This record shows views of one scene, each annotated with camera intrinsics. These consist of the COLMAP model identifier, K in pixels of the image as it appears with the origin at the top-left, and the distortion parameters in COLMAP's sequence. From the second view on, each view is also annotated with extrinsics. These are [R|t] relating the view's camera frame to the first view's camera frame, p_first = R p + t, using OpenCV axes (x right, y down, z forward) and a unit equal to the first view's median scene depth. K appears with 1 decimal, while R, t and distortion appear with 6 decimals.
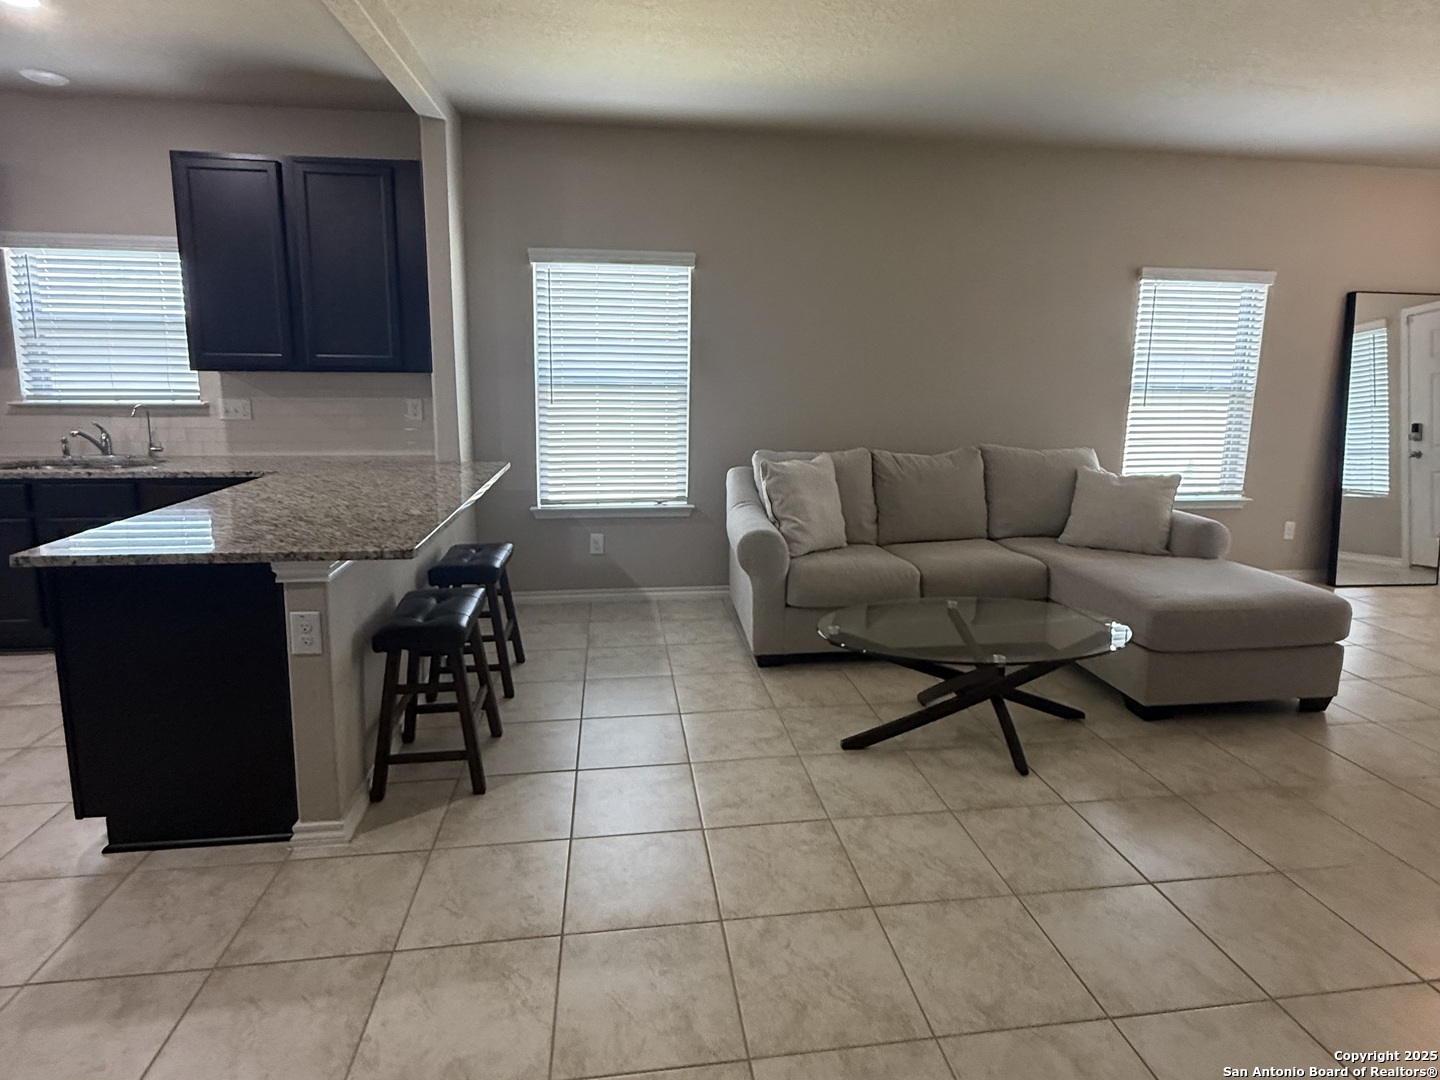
lens RADIAL K [[761.0, 0, 718.3], [0, 761.0, 490.5], [0, 0, 1]] dist [-0.001021, 0.001587]
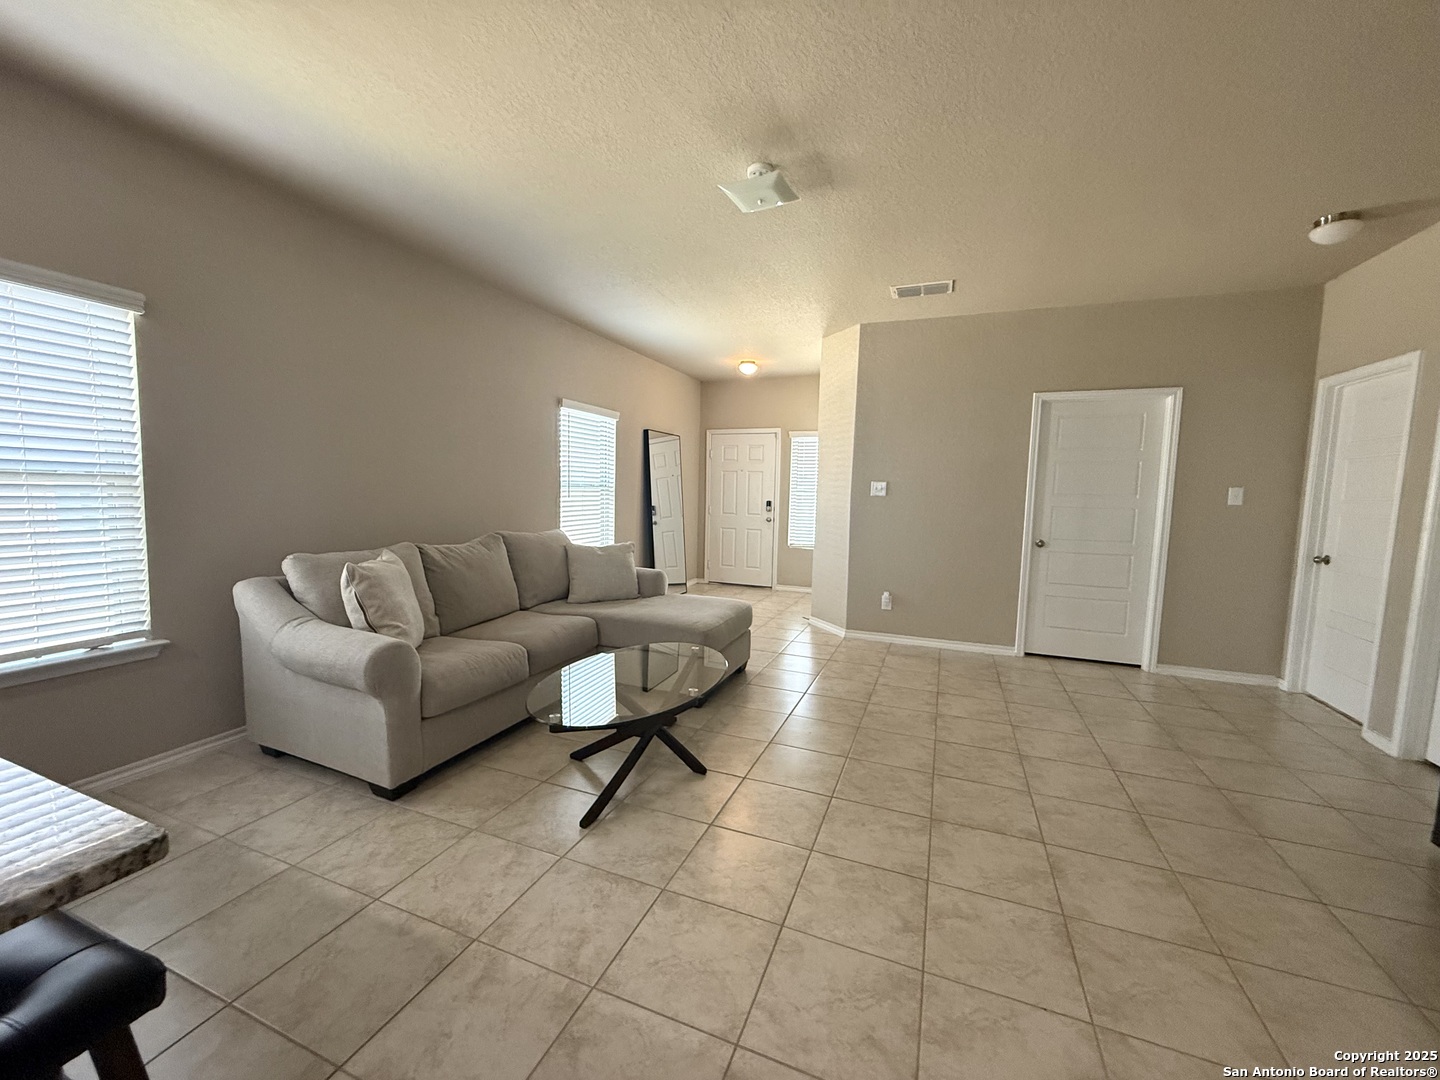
lens RADIAL K [[574.4, 0, 718.7], [0, 574.4, 542.2], [0, 0, 1]] dist [0.001842, -0.001073]
pose [[0.496258, -0.079605, 0.864518, -0.269967], [0.116252, 0.992913, 0.024696, -0.028967], [-0.860356, 0.088246, 0.501995, 0.295187]]
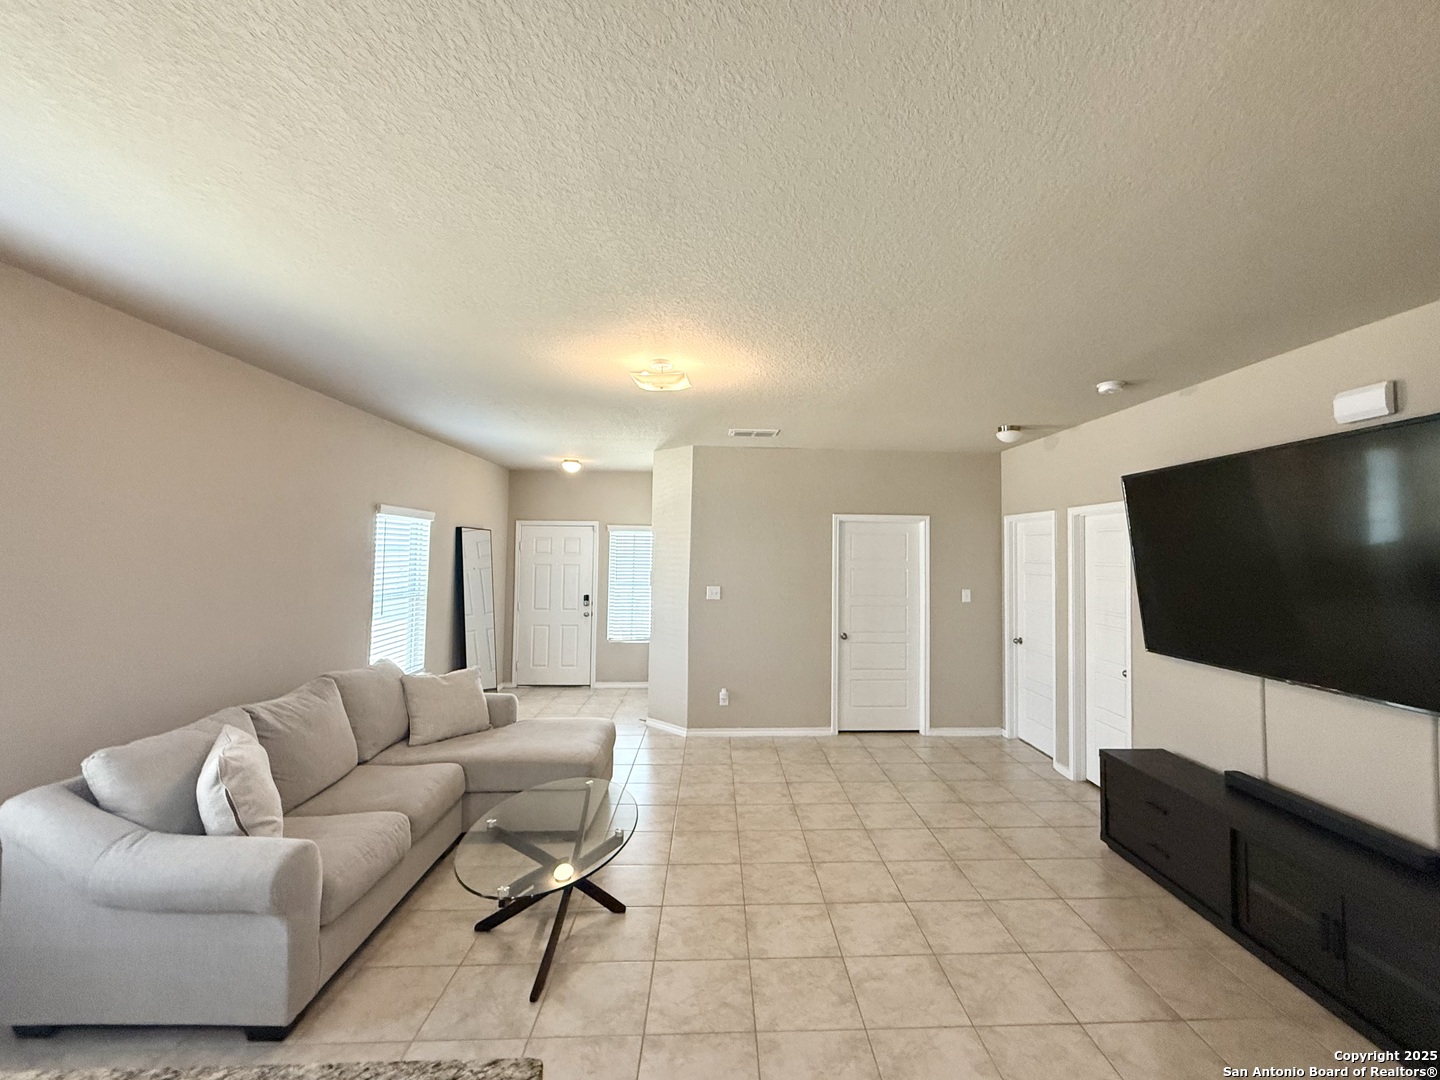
lens RADIAL K [[613.4, 0, 750.2], [0, 613.4, 522.4], [0, 0, 1]] dist [-0.002094, 0.000355]
pose [[0.079346, 0.041537, 0.995981, -0.460709], [0.140057, 0.988756, -0.052393, -0.148739], [-0.986959, 0.143651, 0.072636, 0.395087]]
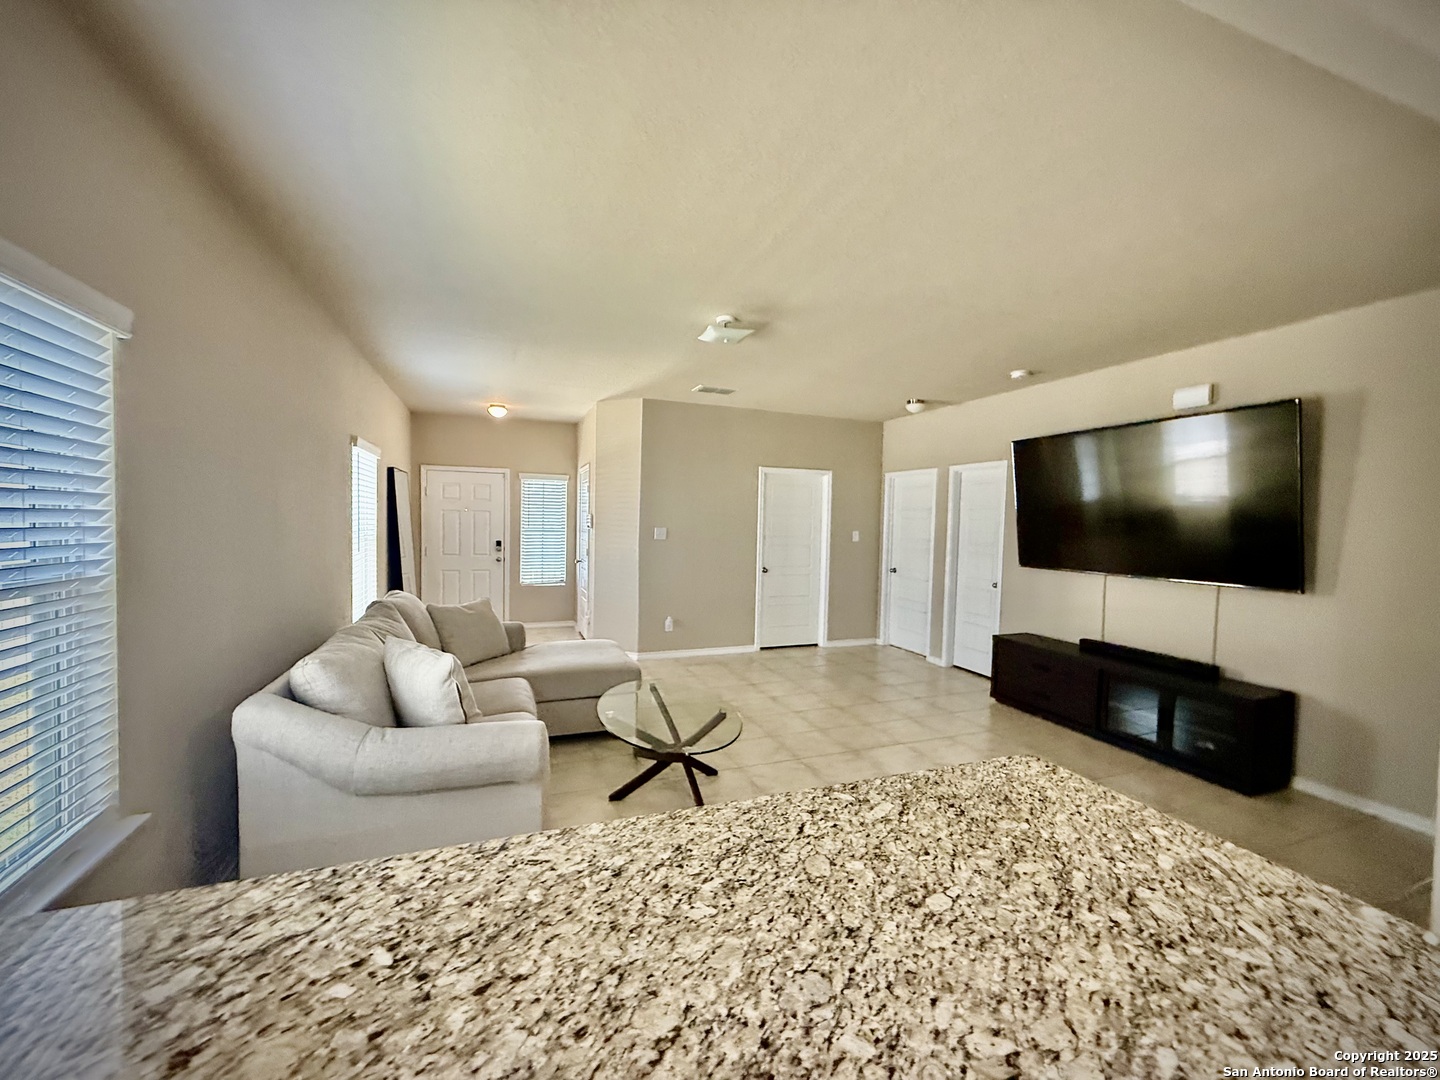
lens RADIAL K [[574.4, 0, 719.6], [0, 574.4, 538.0], [0, 0, 1]] dist [0.001842, -0.001073]
pose [[-0.227055, -0.045793, 0.972805, -0.533593], [0.125979, 0.989120, 0.075965, -0.156177], [-0.965699, 0.139801, -0.218816, 0.790850]]
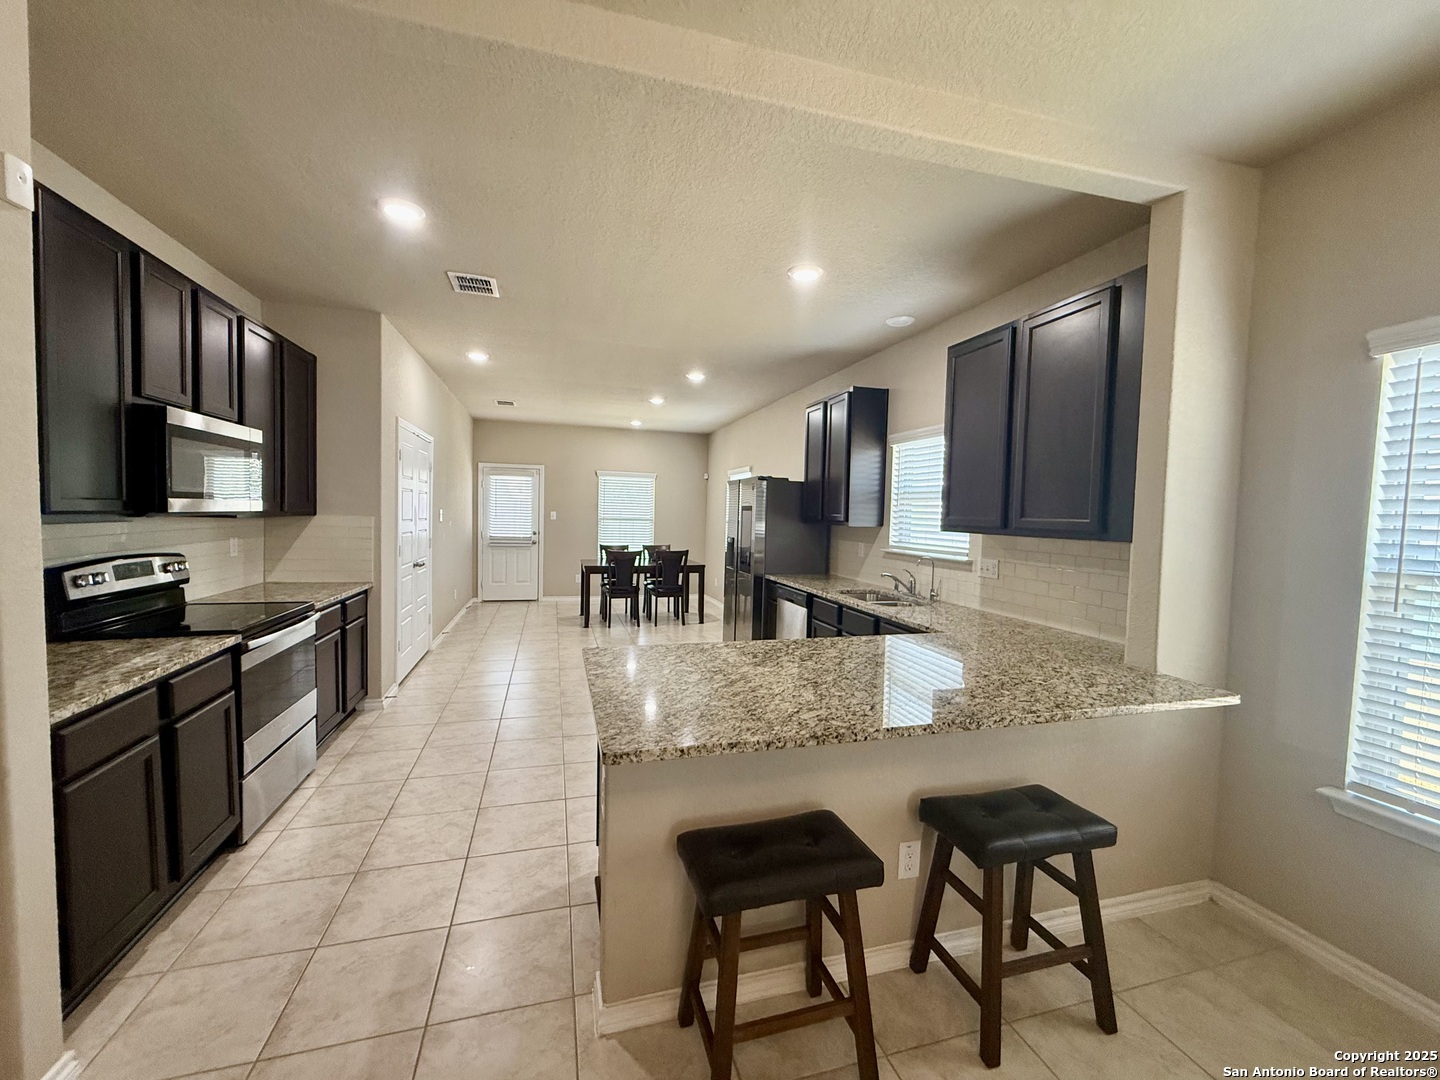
lens RADIAL K [[574.4, 0, 716.8], [0, 574.4, 541.0], [0, 0, 1]] dist [0.001842, -0.001073]
pose [[0.140729, 0.042712, -0.989126, 0.113001], [-0.175665, 0.984294, 0.017511, -0.093901], [0.974339, 0.171290, 0.146022, 0.520517]]
